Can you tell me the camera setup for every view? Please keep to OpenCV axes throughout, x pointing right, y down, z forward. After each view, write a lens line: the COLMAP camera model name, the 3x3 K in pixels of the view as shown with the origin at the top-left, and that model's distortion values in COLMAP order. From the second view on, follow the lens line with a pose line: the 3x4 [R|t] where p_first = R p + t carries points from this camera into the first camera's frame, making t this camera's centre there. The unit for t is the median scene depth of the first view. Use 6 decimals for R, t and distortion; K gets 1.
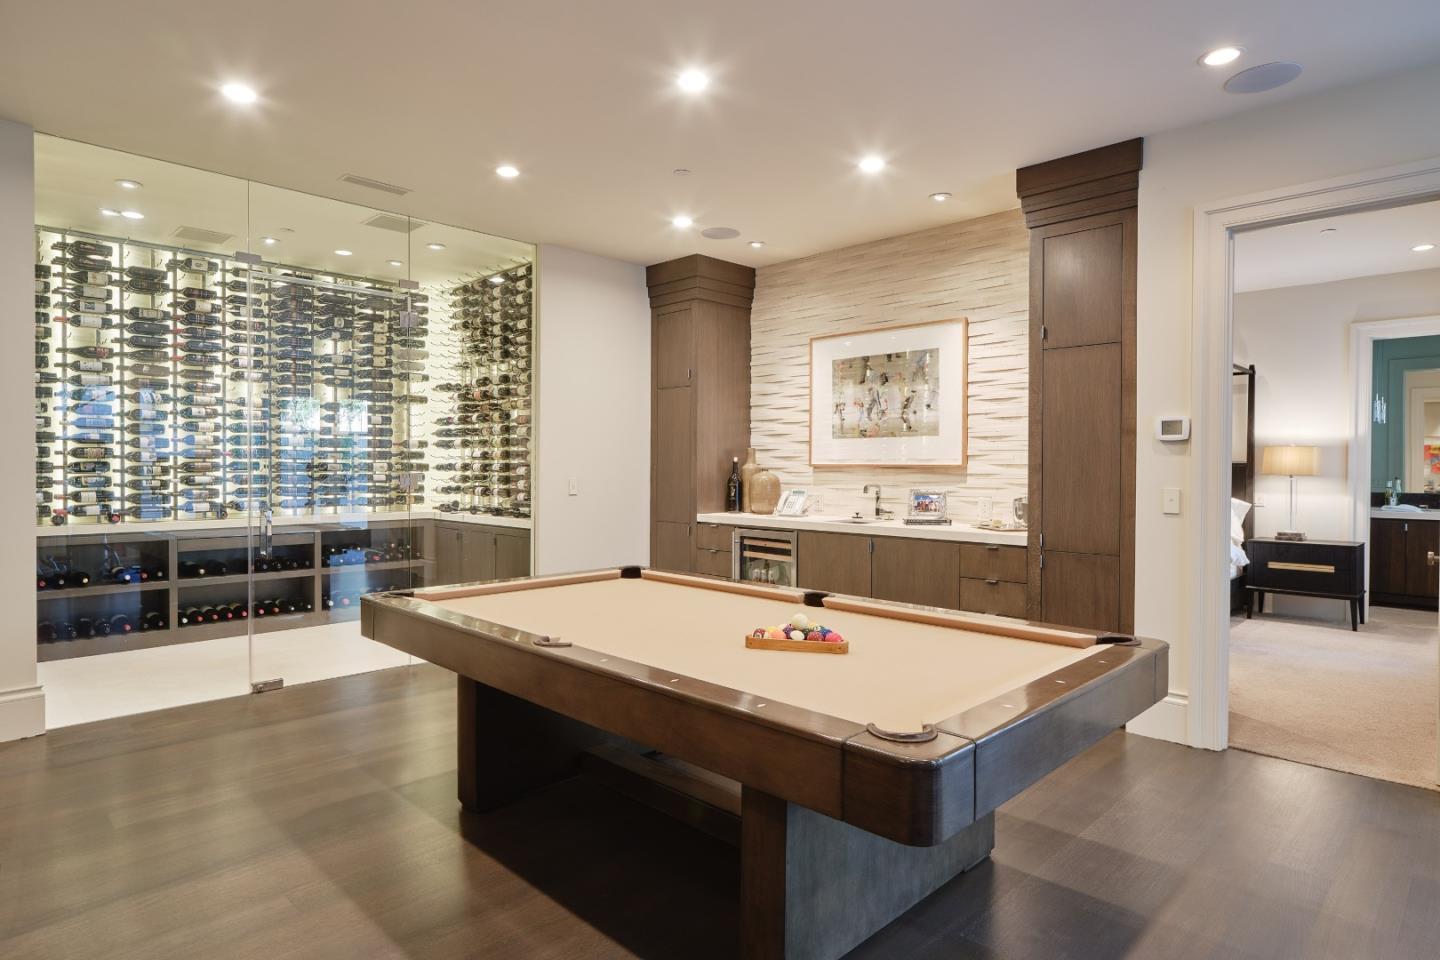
lens RADIAL K [[814.0, 0, 720.0], [0, 814.0, 480.0], [0, 0, 1]] dist [-0.001318, -0.000340]
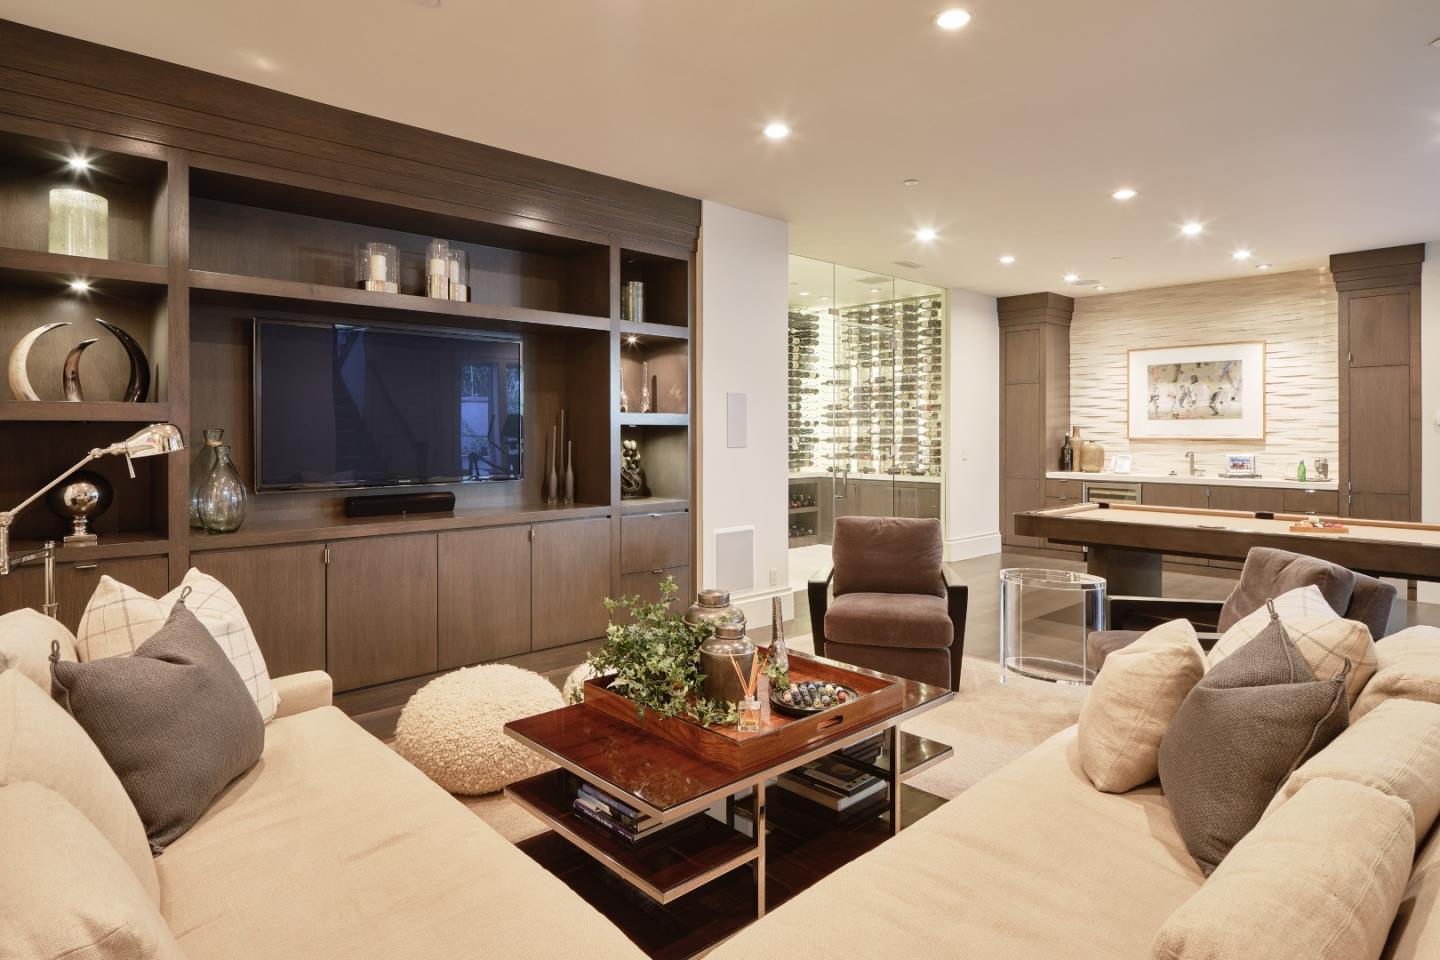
lens RADIAL K [[817.4, 0, 723.1], [0, 817.4, 440.5], [0, 0, 1]] dist [0.002668, 0.002762]
pose [[0.999267, -0.003751, -0.038099, -0.571843], [0.003490, 0.999970, -0.006914, -0.006952], [0.038123, 0.006776, 0.999250, -0.488356]]
